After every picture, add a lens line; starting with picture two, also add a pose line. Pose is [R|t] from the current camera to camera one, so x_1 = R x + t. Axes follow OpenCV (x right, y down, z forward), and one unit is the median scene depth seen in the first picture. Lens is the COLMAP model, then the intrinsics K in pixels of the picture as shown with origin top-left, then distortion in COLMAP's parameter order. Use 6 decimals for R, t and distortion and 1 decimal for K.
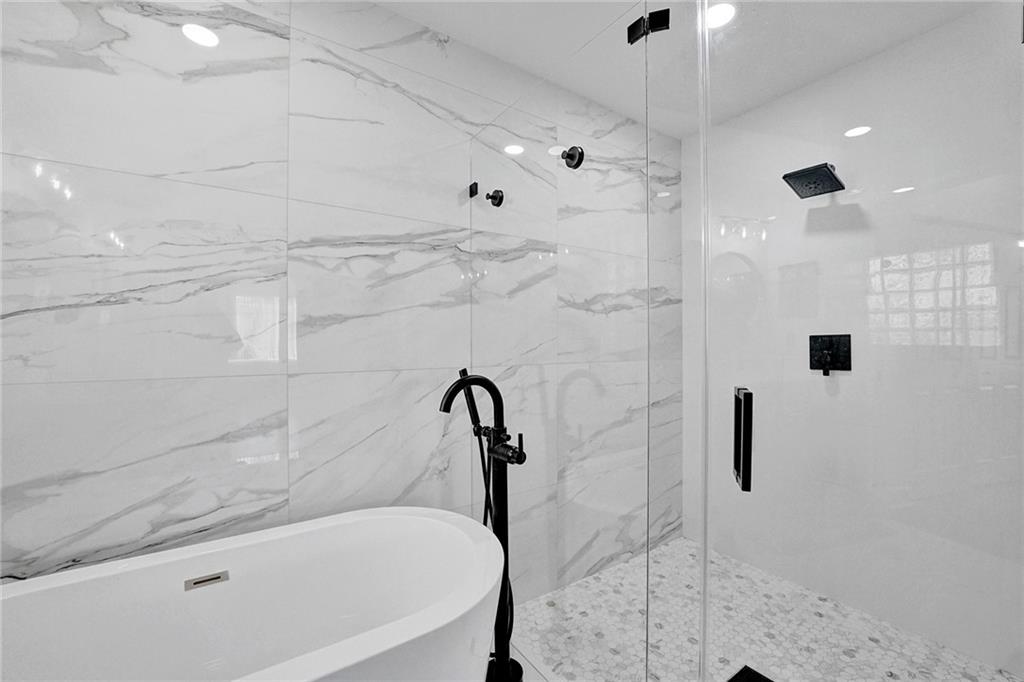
lens RADIAL K [[424.8, 0, 515.6], [0, 424.8, 345.6], [0, 0, 1]] dist [-0.025247, -0.000135]
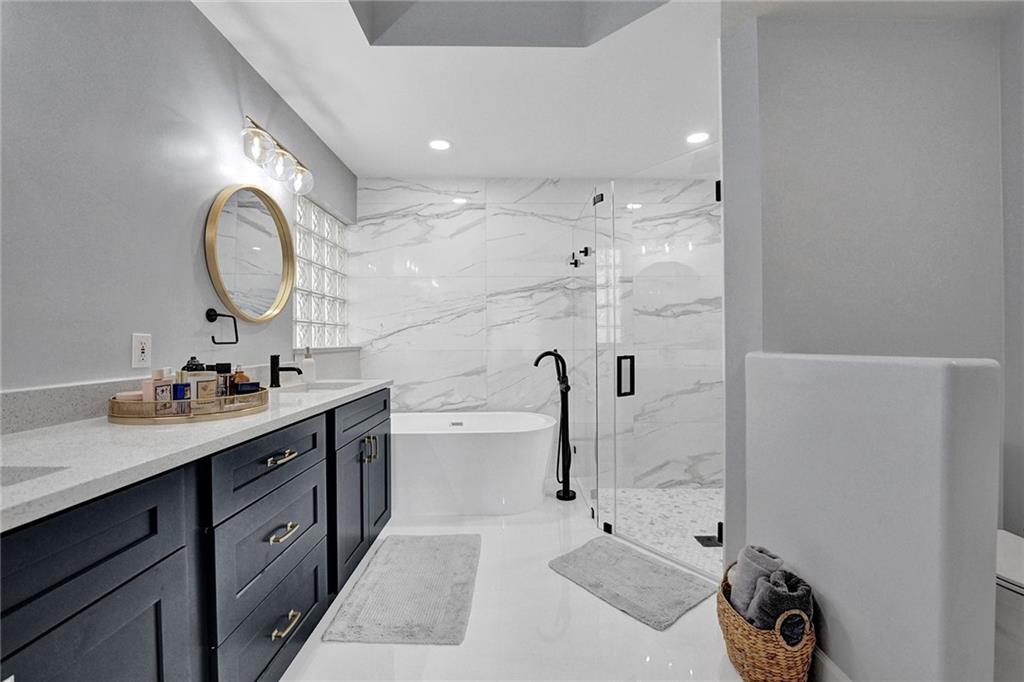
lens RADIAL K [[425.8, 0, 511.5], [0, 425.8, 349.6], [0, 0, 1]] dist [-0.030294, -0.000277]
pose [[0.823218, 0.010513, -0.567628, 0.780001], [-0.000385, 0.999839, 0.017960, 0.015520], [0.567725, -0.014567, 0.823089, -0.747275]]
